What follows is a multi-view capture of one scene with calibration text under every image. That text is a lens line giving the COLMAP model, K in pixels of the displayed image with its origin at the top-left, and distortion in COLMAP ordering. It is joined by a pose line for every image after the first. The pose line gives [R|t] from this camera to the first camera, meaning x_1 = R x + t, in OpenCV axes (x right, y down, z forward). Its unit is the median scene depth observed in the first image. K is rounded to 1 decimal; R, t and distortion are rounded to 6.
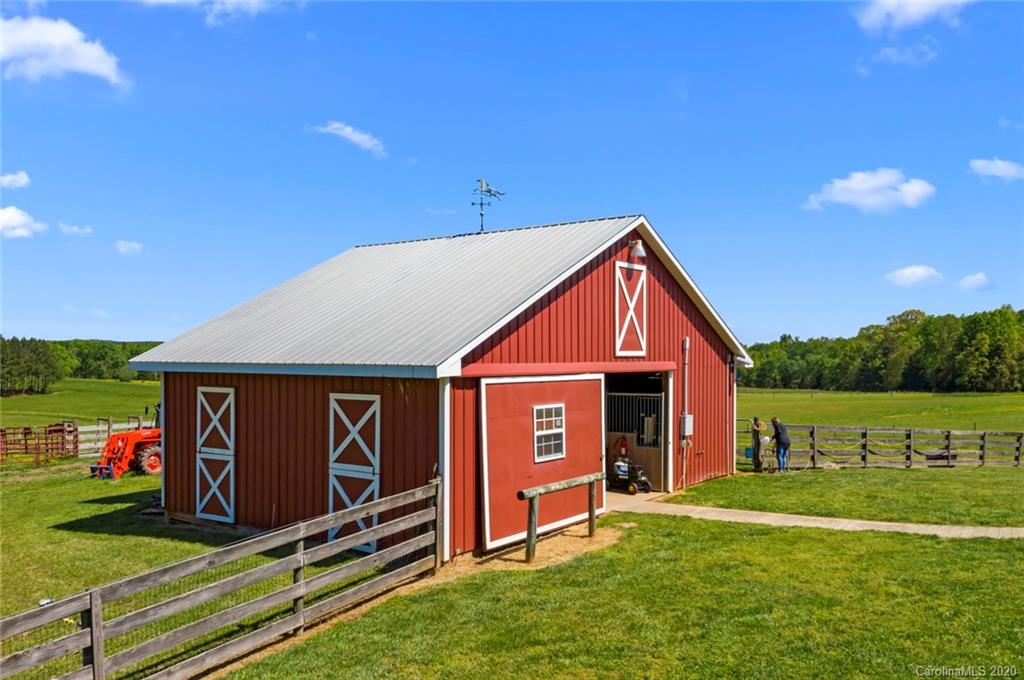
lens RADIAL K [[823.5, 0, 512.0], [0, 823.5, 340.0], [0, 0, 1]] dist [0.006668, 0.002649]
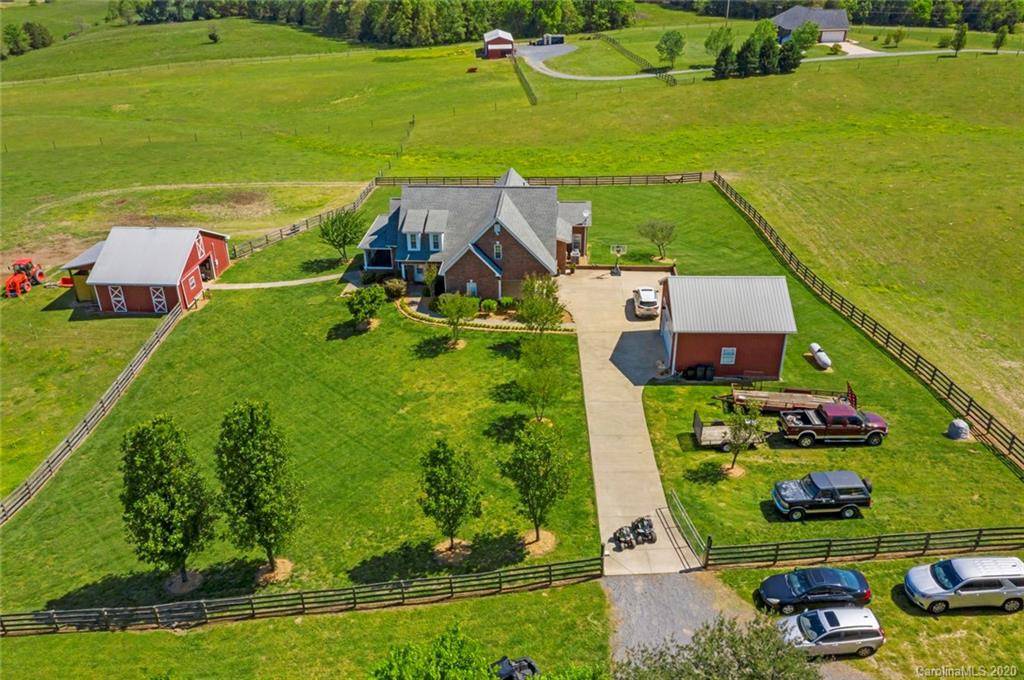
lens RADIAL K [[823.5, 0, 512.0], [0, 823.5, 340.0], [0, 0, 1]] dist [0.006668, 0.002649]
pose [[0.839407, -0.263948, 0.475108, -0.105914], [0.017721, 0.886985, 0.461459, -0.246252], [-0.543214, -0.378933, 0.749218, -0.529364]]
